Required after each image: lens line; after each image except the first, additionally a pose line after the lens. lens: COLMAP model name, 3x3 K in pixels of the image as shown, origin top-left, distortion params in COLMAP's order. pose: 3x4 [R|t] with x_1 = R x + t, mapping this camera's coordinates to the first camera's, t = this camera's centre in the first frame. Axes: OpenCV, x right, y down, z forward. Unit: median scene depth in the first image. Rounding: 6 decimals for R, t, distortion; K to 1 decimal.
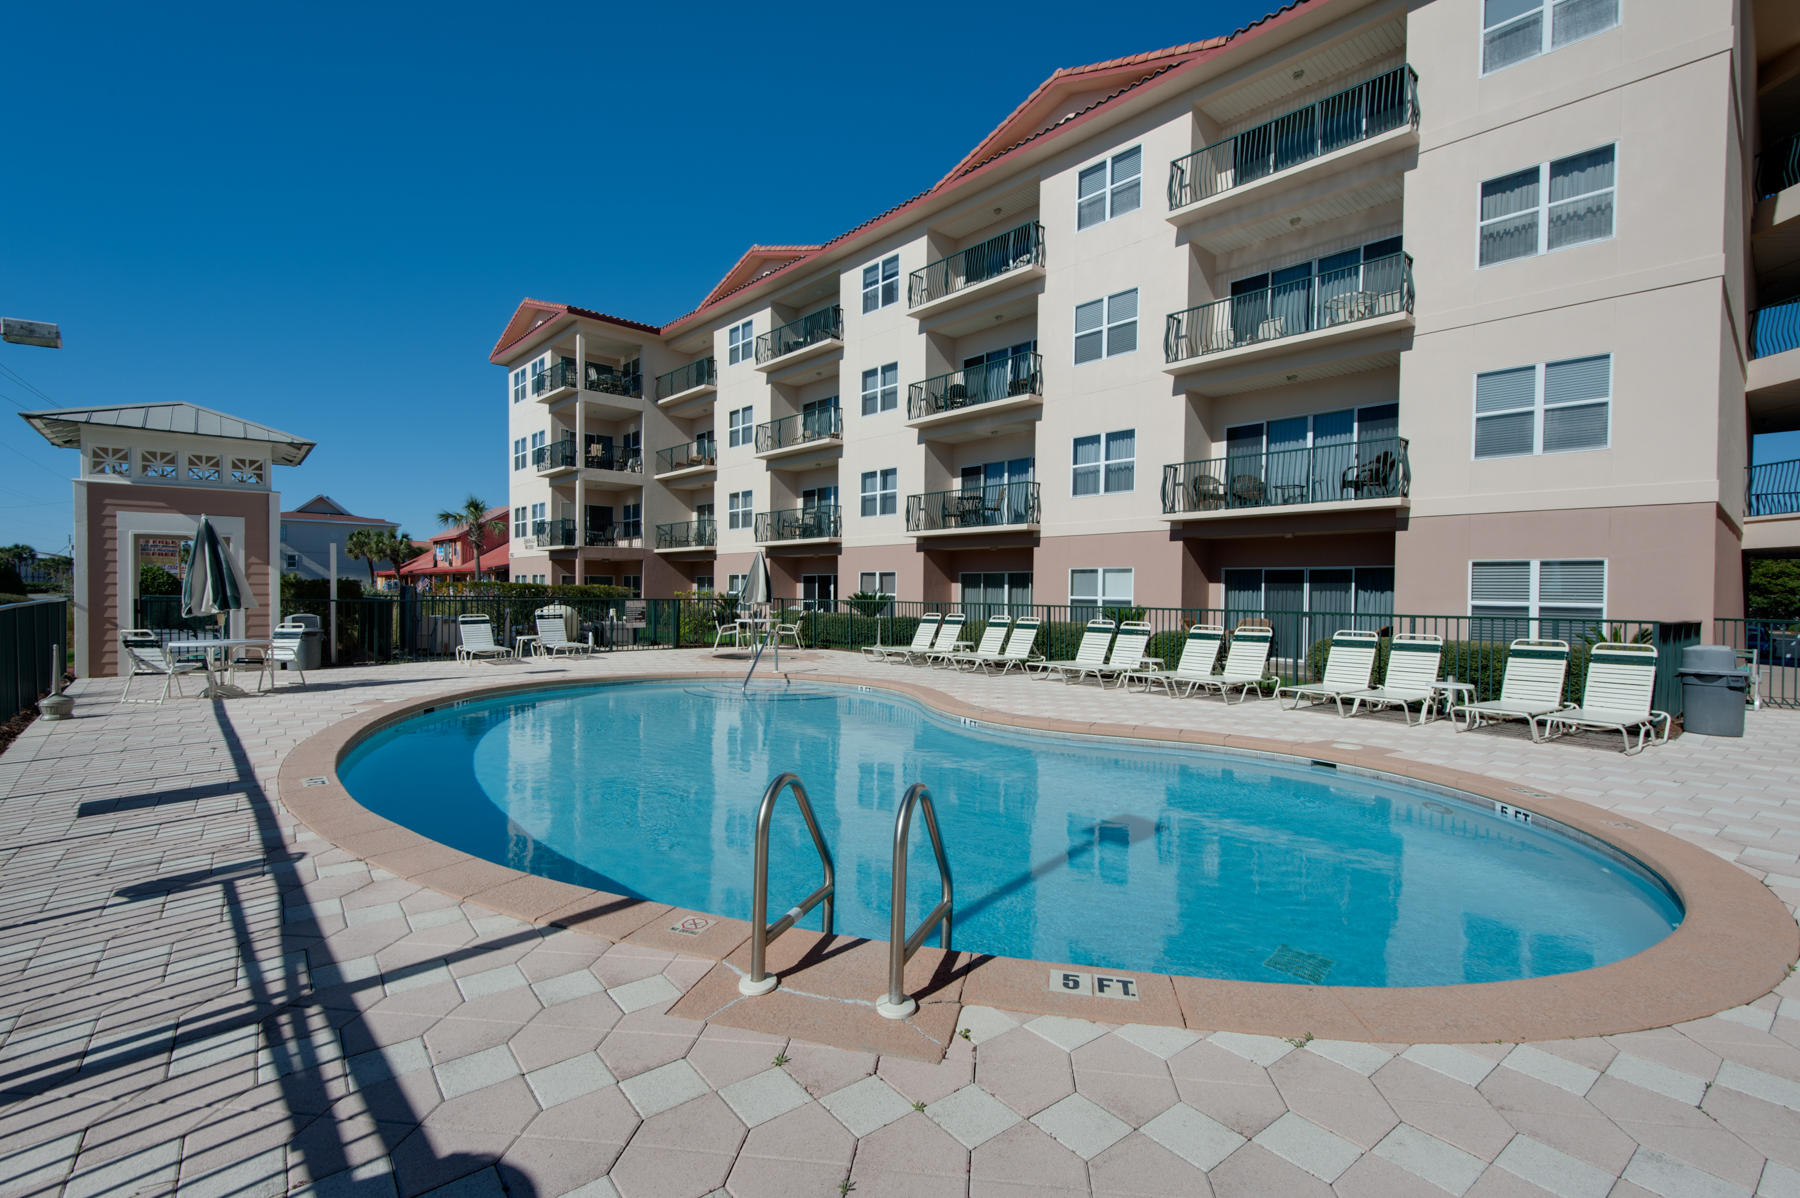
lens RADIAL K [[808.4, 0, 908.1], [0, 808.4, 599.6], [0, 0, 1]] dist [0.016485, -0.009980]
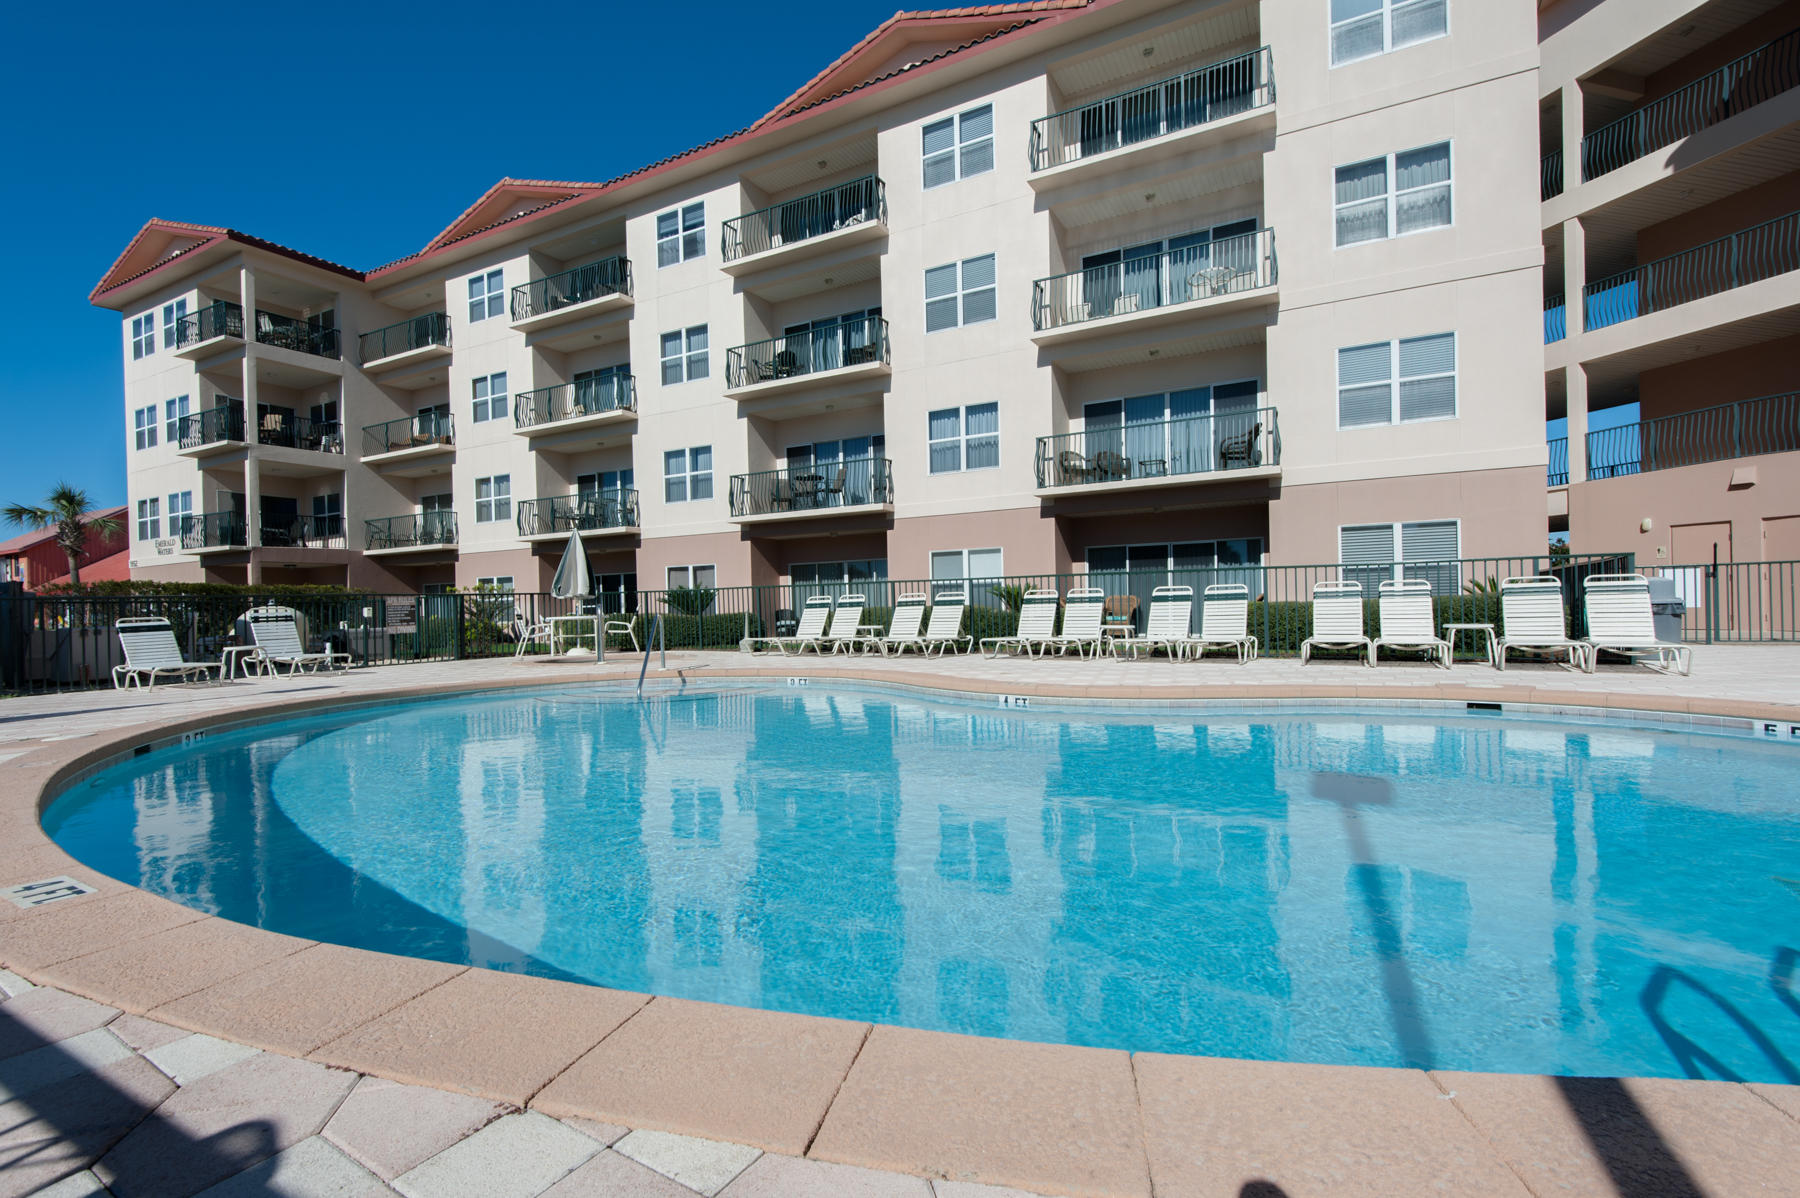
lens RADIAL K [[808.4, 0, 908.9], [0, 808.4, 603.6], [0, 0, 1]] dist [0.016485, -0.009980]
pose [[0.944994, -0.032648, 0.325453, -0.132372], [0.036968, 0.999291, -0.007098, 0.028789], [-0.324991, 0.018739, 0.945532, 0.139013]]
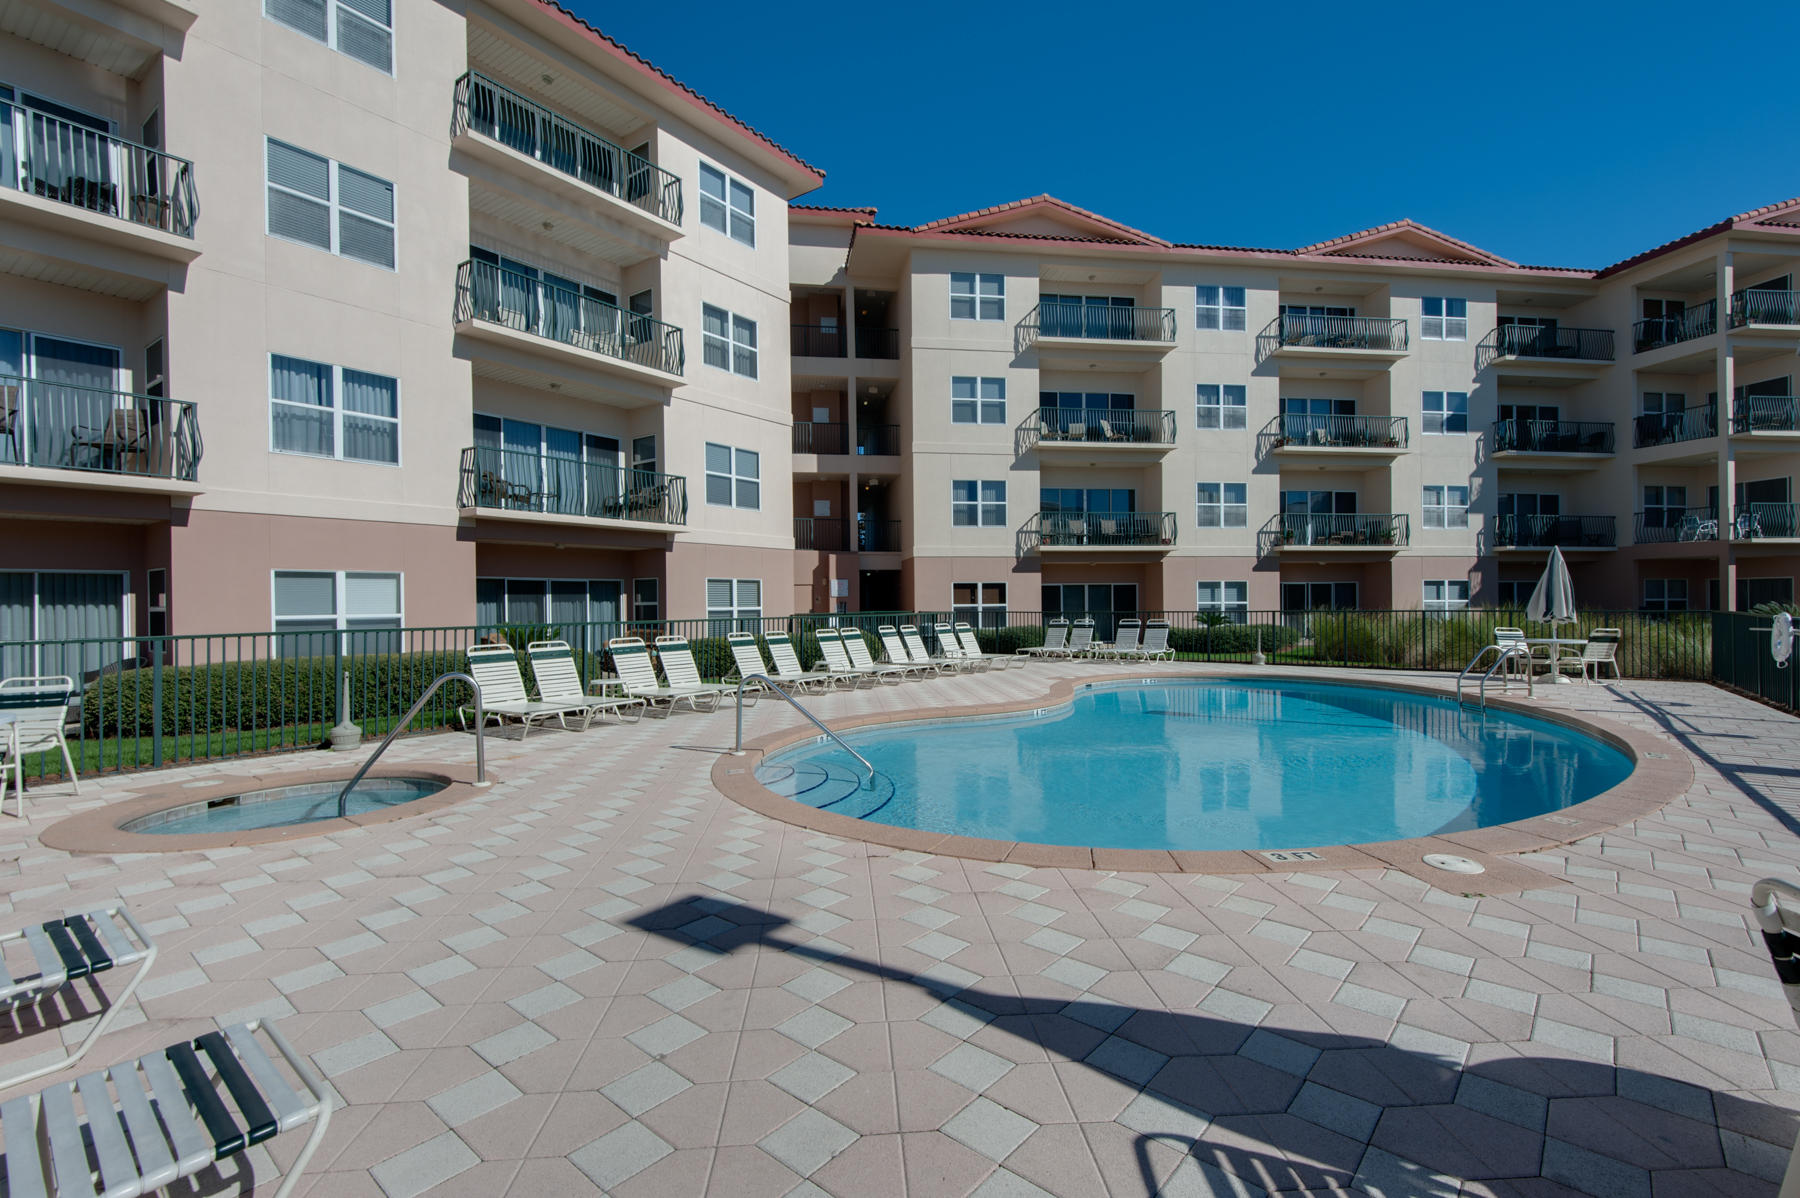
lens RADIAL K [[808.4, 0, 902.2], [0, 808.4, 608.9], [0, 0, 1]] dist [0.016485, -0.009980]
pose [[-0.213575, -0.011551, 0.976858, -0.515486], [0.022713, 0.999601, 0.016785, -0.008373], [-0.976663, 0.025773, -0.213227, 0.710453]]
